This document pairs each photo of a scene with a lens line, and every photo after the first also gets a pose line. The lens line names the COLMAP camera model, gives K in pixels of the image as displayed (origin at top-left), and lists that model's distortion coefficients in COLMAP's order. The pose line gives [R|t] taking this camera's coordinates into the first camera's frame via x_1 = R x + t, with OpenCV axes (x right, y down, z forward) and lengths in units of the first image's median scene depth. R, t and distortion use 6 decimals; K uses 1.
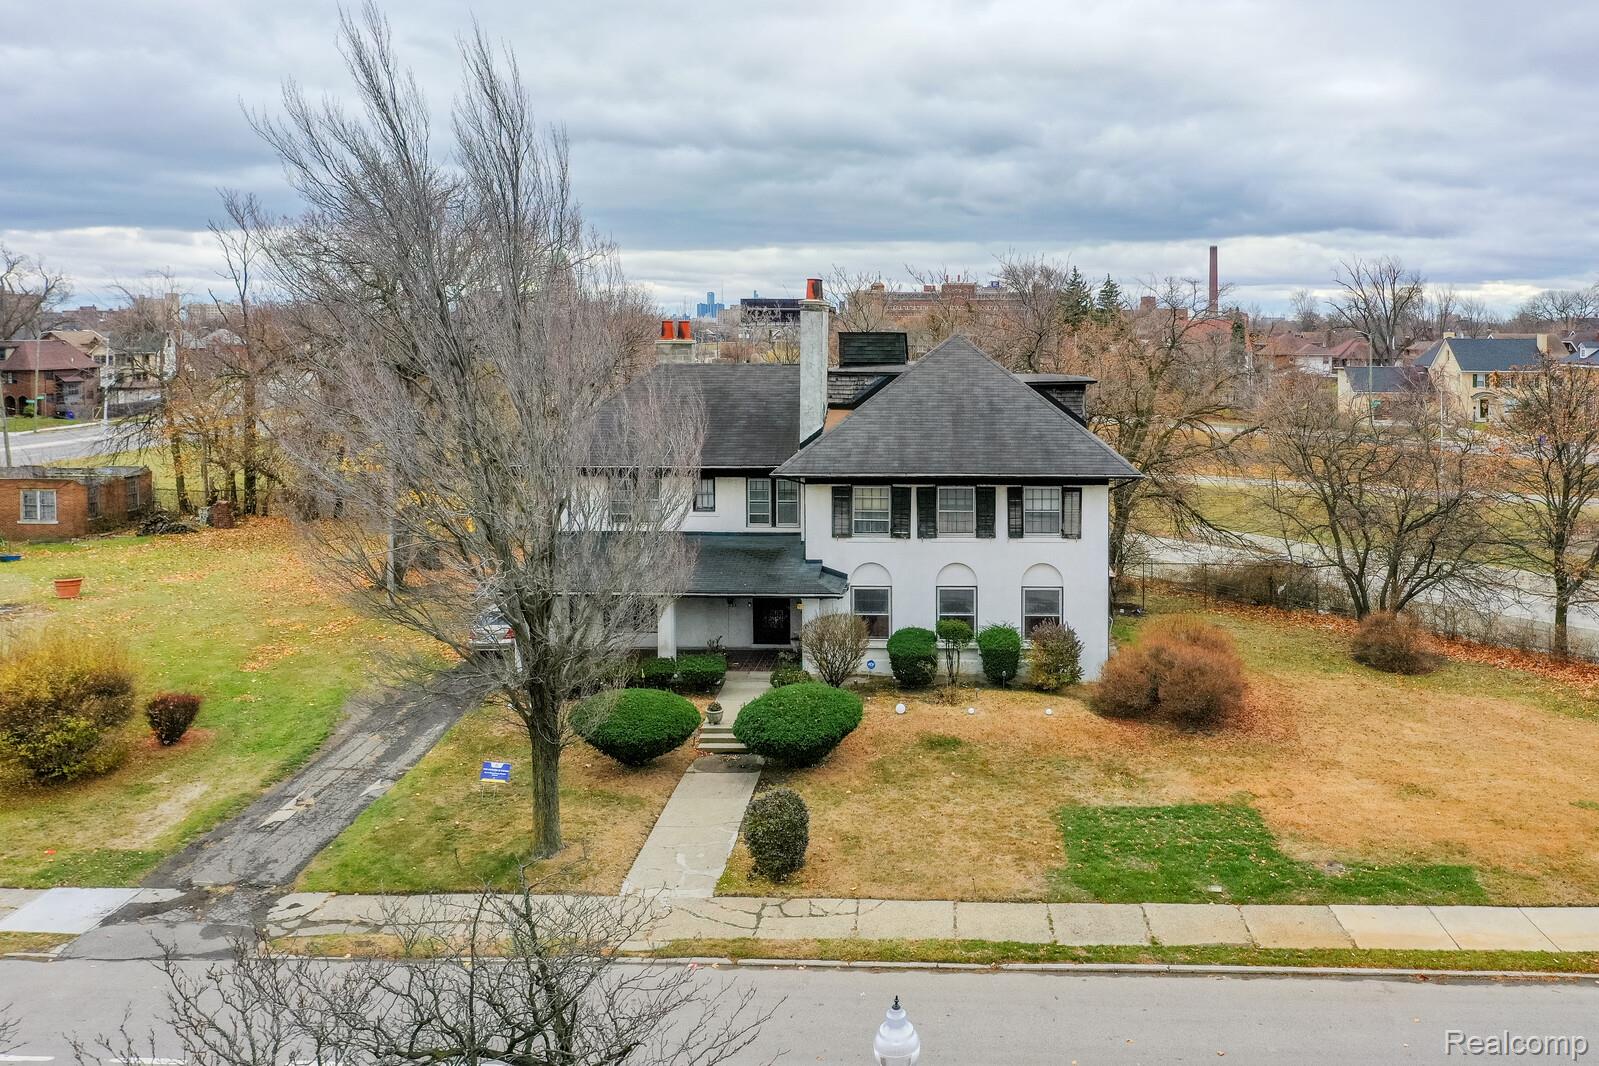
lens RADIAL K [[1350.8, 0, 866.5], [0, 1350.8, 498.1], [0, 0, 1]] dist [0.001457, -0.014561]
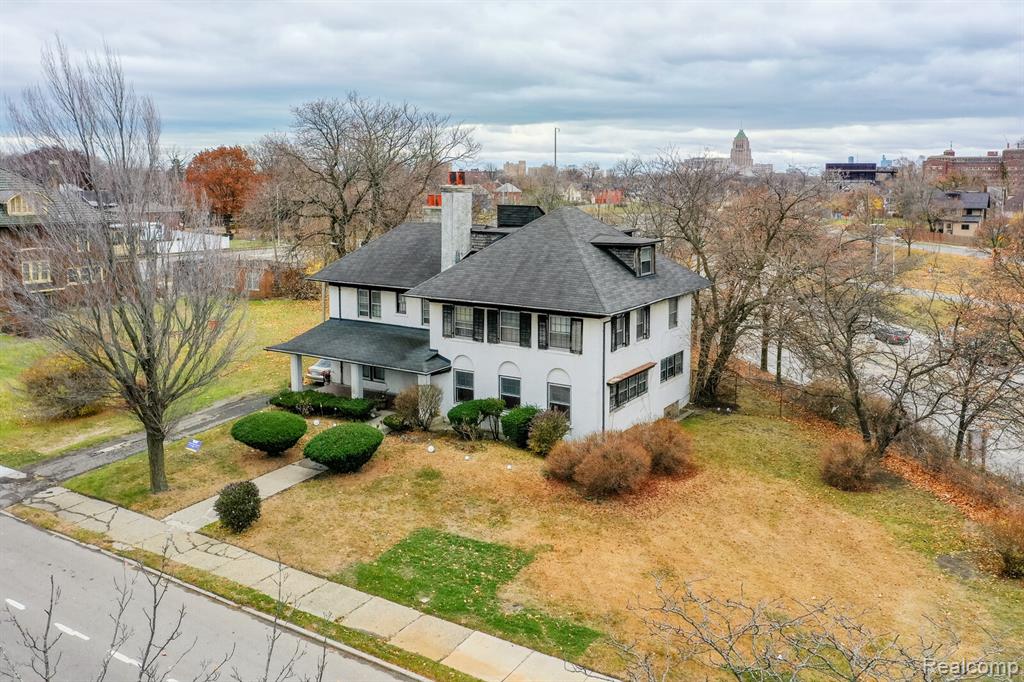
lens RADIAL K [[865.0, 0, 521.8], [0, 865.0, 338.5], [0, 0, 1]] dist [0.001457, -0.014561]
pose [[0.854190, 0.098480, -0.510550, 0.572412], [-0.067835, 0.994615, 0.078357, -0.054788], [0.515517, -0.032298, 0.856270, 0.179227]]
